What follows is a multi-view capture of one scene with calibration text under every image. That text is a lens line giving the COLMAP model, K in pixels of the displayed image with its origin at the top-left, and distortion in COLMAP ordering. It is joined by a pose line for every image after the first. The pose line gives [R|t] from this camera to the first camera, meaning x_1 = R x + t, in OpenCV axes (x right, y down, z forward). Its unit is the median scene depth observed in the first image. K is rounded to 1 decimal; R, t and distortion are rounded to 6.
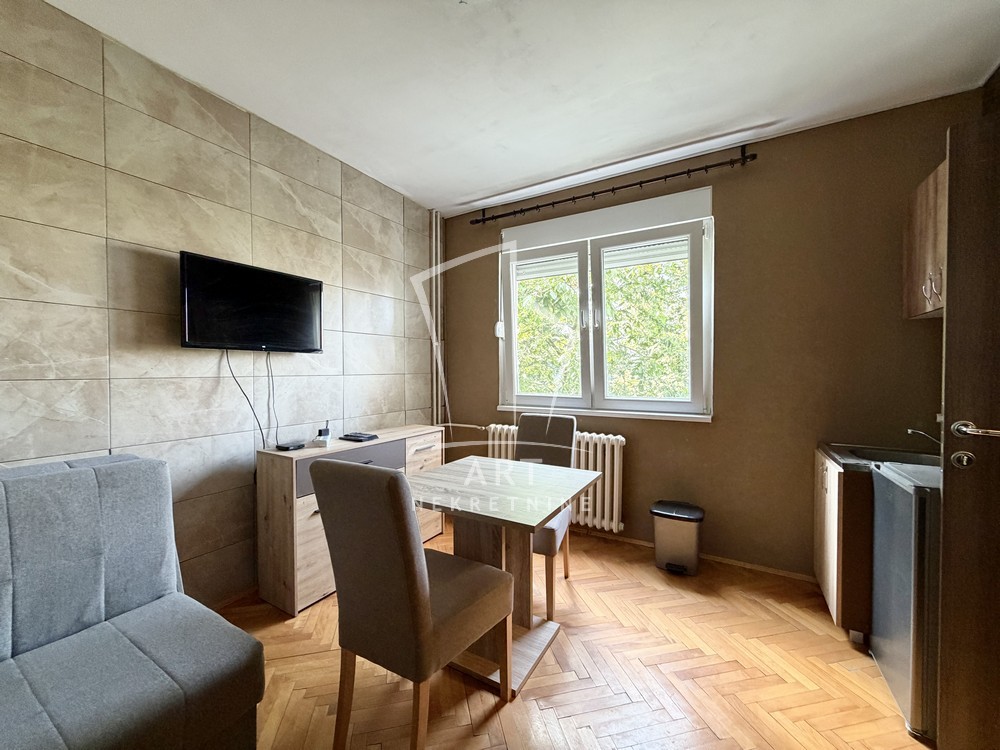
lens RADIAL K [[398.6, 0, 493.8], [0, 398.6, 371.3], [0, 0, 1]] dist [-0.000870, 0.000931]
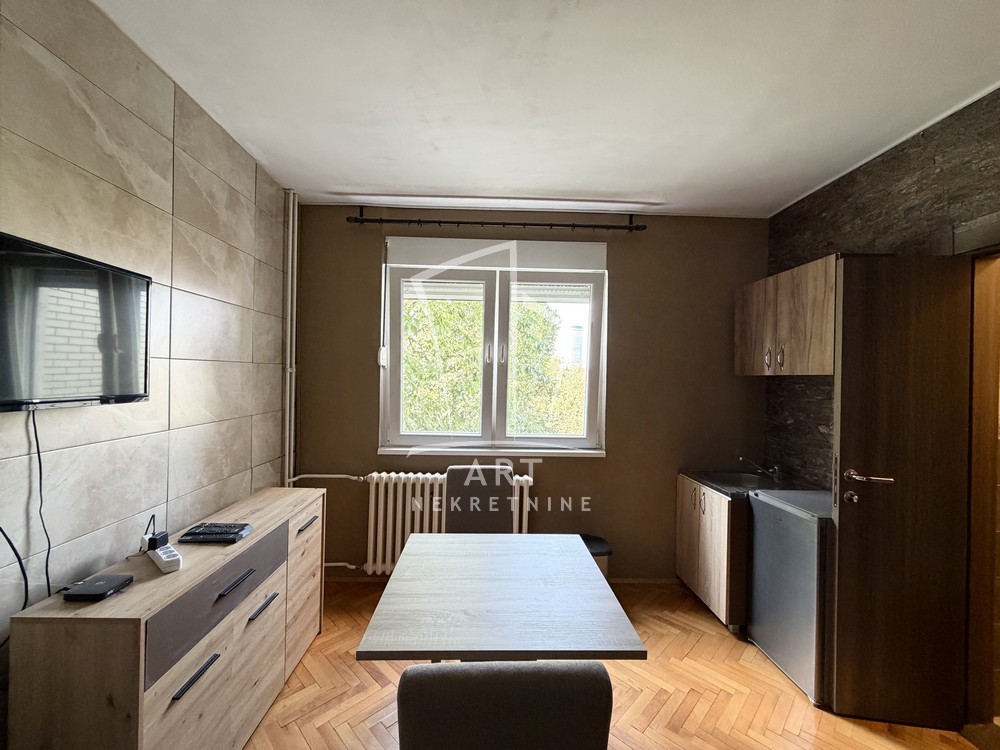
lens RADIAL K [[398.6, 0, 488.6], [0, 398.6, 370.4], [0, 0, 1]] dist [-0.000870, 0.000931]
pose [[0.844261, 0.022343, 0.535466, -0.316241], [-0.017117, 0.999745, -0.014728, -0.087523], [-0.535659, 0.003268, 0.844428, 0.238161]]
